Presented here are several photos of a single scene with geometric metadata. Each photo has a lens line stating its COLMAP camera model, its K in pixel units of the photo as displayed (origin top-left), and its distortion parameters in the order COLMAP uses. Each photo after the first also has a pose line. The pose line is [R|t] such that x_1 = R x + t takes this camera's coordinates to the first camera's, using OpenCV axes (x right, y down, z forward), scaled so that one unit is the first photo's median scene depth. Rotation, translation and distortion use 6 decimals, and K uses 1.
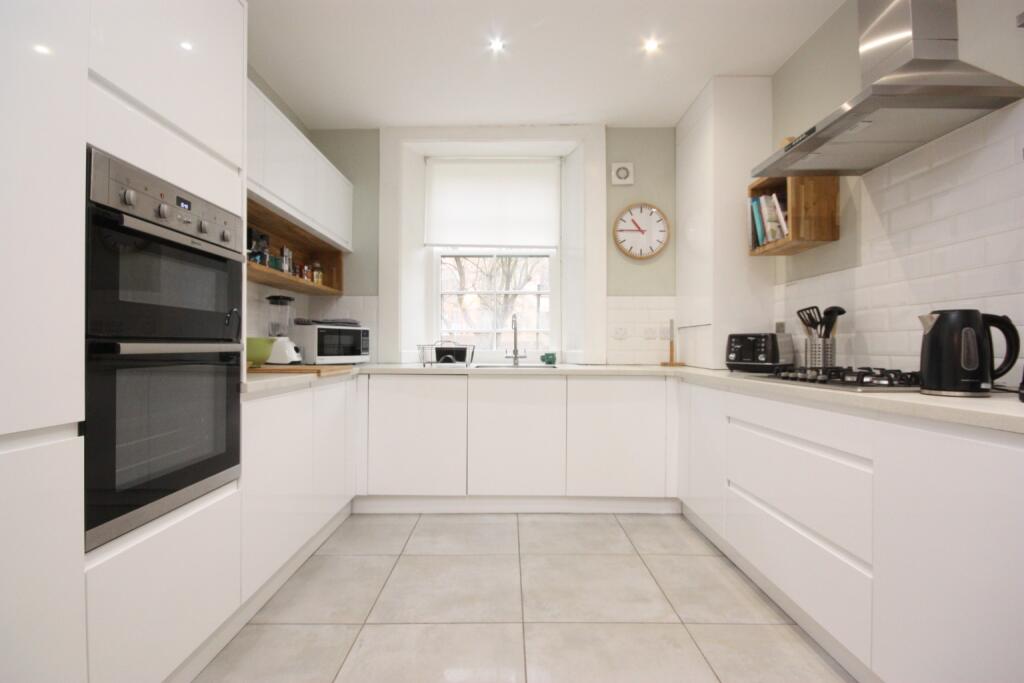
lens RADIAL K [[474.3, 0, 509.4], [0, 474.3, 346.1], [0, 0, 1]] dist [-0.000478, -0.009668]
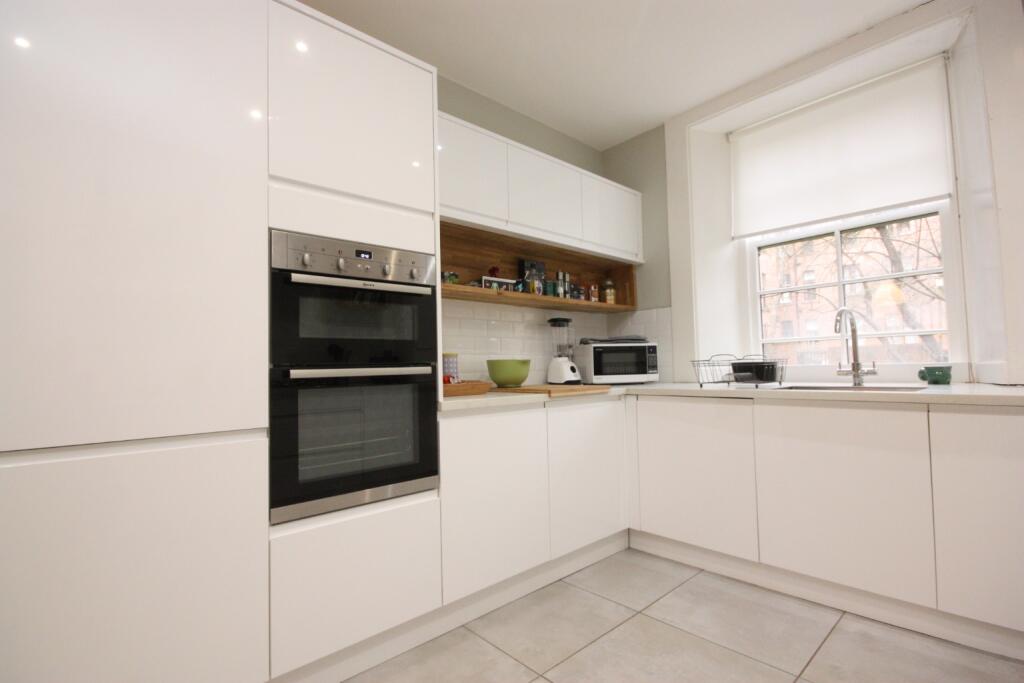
lens RADIAL K [[474.3, 0, 509.4], [0, 474.3, 346.1], [0, 0, 1]] dist [-0.000478, -0.009668]
pose [[0.665353, -0.054013, -0.744572, 0.222211], [0.027563, 0.998477, -0.047801, 0.002875], [0.746020, 0.011282, 0.665828, 0.220126]]
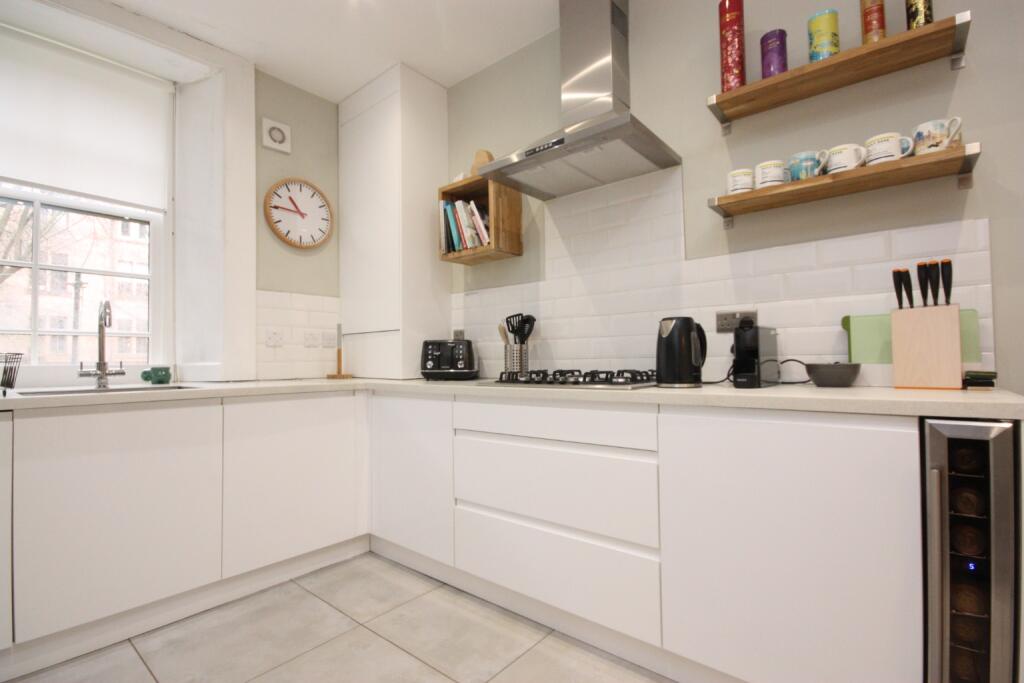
lens RADIAL K [[475.6, 0, 511.1], [0, 475.6, 345.6], [0, 0, 1]] dist [-0.001176, -0.000217]
pose [[0.644479, 0.011101, 0.764542, -0.134751], [0.013661, 0.999568, -0.026028, 0.010997], [-0.764500, 0.027219, 0.644048, 0.255151]]
